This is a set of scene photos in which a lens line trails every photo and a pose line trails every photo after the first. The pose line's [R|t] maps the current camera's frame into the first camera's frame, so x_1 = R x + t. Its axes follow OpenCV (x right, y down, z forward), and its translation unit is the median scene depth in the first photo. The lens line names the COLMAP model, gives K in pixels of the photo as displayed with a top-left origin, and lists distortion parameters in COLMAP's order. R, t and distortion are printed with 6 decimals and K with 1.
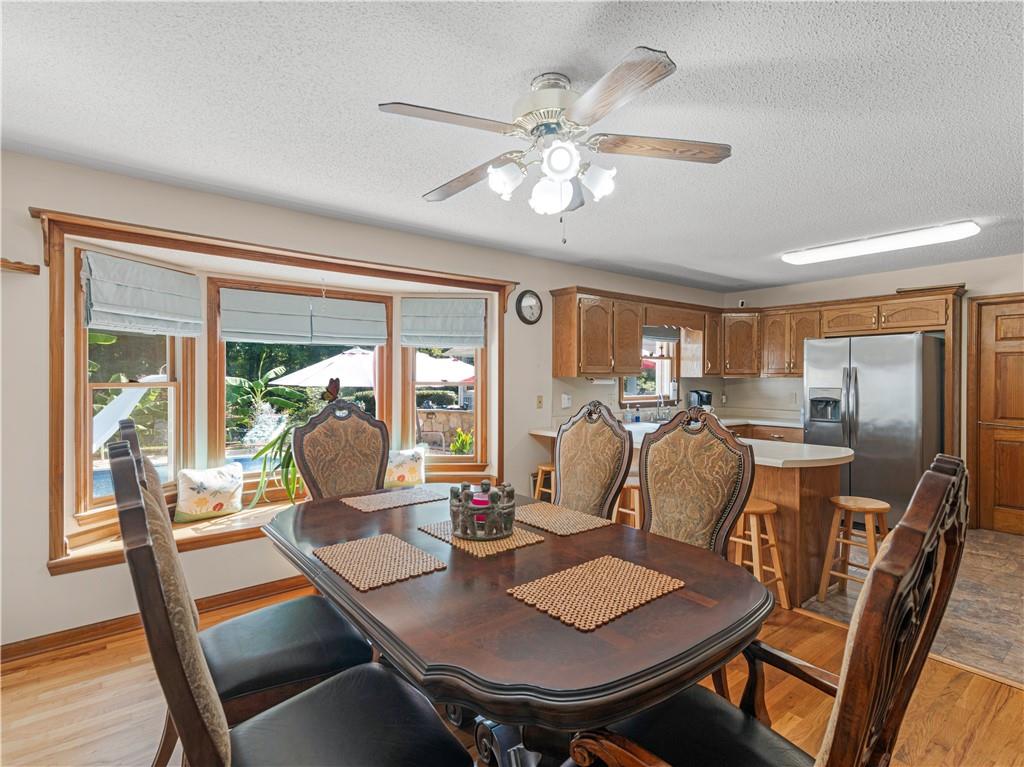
lens RADIAL K [[519.5, 0, 511.5], [0, 519.5, 382.4], [0, 0, 1]] dist [0.004115, 0.000106]
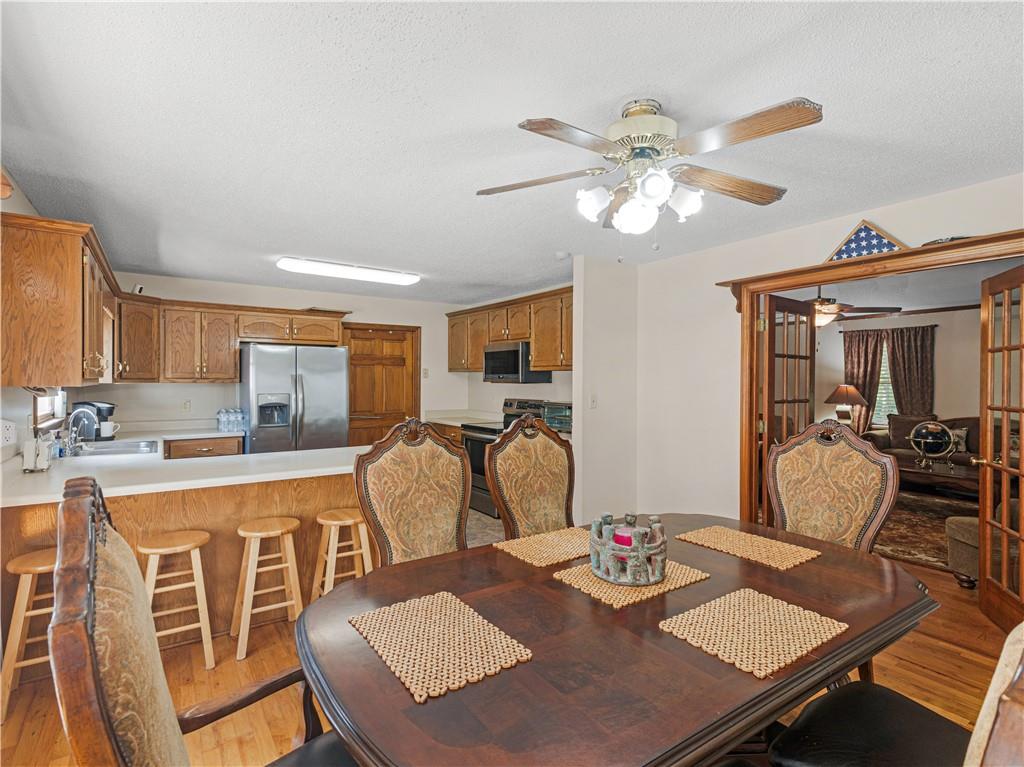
lens RADIAL K [[519.5, 0, 519.0], [0, 519.5, 380.7], [0, 0, 1]] dist [0.004115, 0.000106]
pose [[0.067326, -0.008062, 0.997698, -0.381651], [0.005563, 0.999955, 0.007705, -0.019377], [-0.997716, 0.005031, 0.067368, 0.445957]]
